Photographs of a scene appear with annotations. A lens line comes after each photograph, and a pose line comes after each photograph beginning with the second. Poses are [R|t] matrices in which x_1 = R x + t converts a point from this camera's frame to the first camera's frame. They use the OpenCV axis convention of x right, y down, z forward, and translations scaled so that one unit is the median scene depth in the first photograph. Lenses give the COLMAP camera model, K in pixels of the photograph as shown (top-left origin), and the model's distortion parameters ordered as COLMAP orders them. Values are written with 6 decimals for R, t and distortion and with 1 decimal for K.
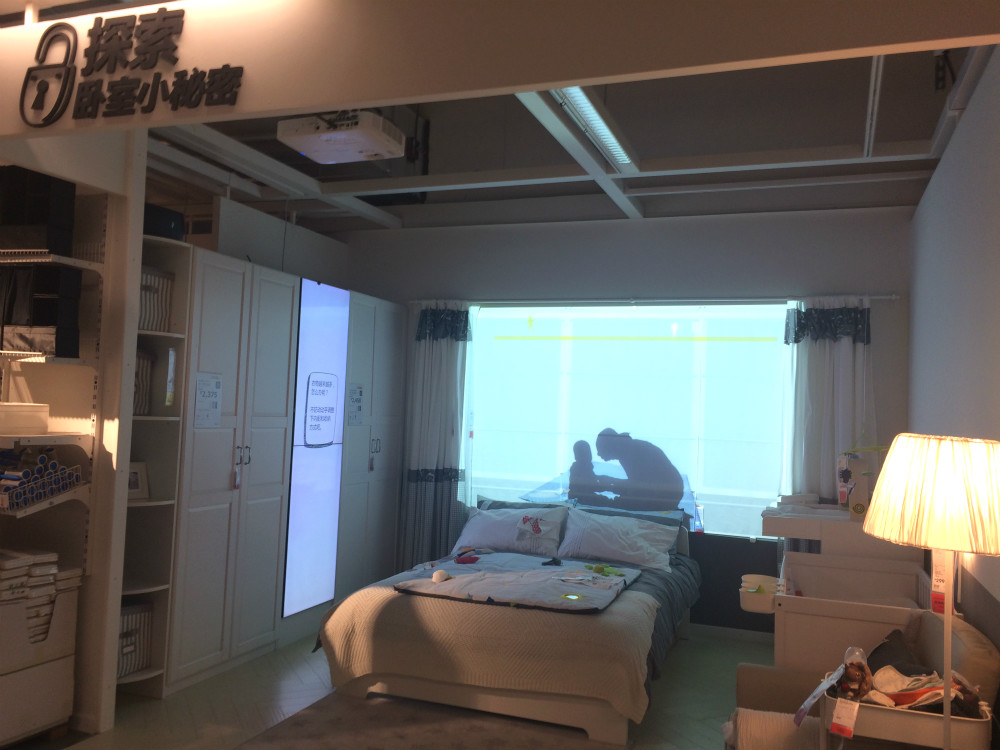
lens RADIAL K [[851.6, 0, 506.0], [0, 851.6, 377.6], [0, 0, 1]] dist [0.059343, -0.069402]
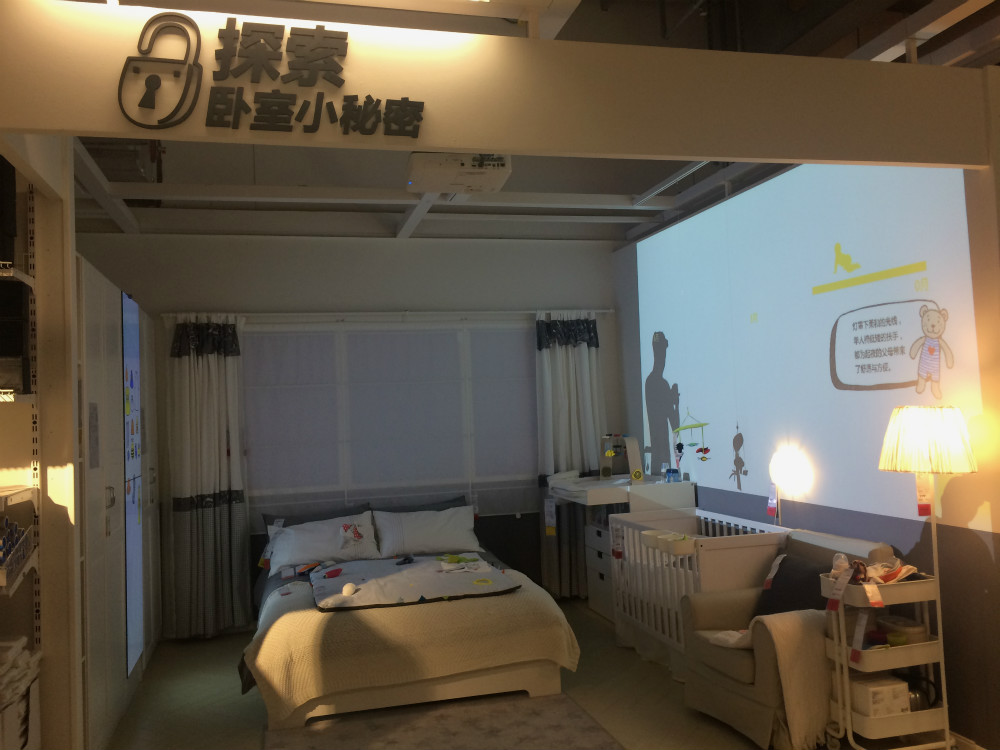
lens RADIAL K [[851.6, 0, 506.0], [0, 851.6, 377.6], [0, 0, 1]] dist [0.059343, -0.069402]
pose [[0.817712, -0.048109, 0.573613, -0.754890], [0.050274, 0.998662, 0.012089, -0.032149], [-0.573428, 0.018953, 0.819037, 0.088466]]
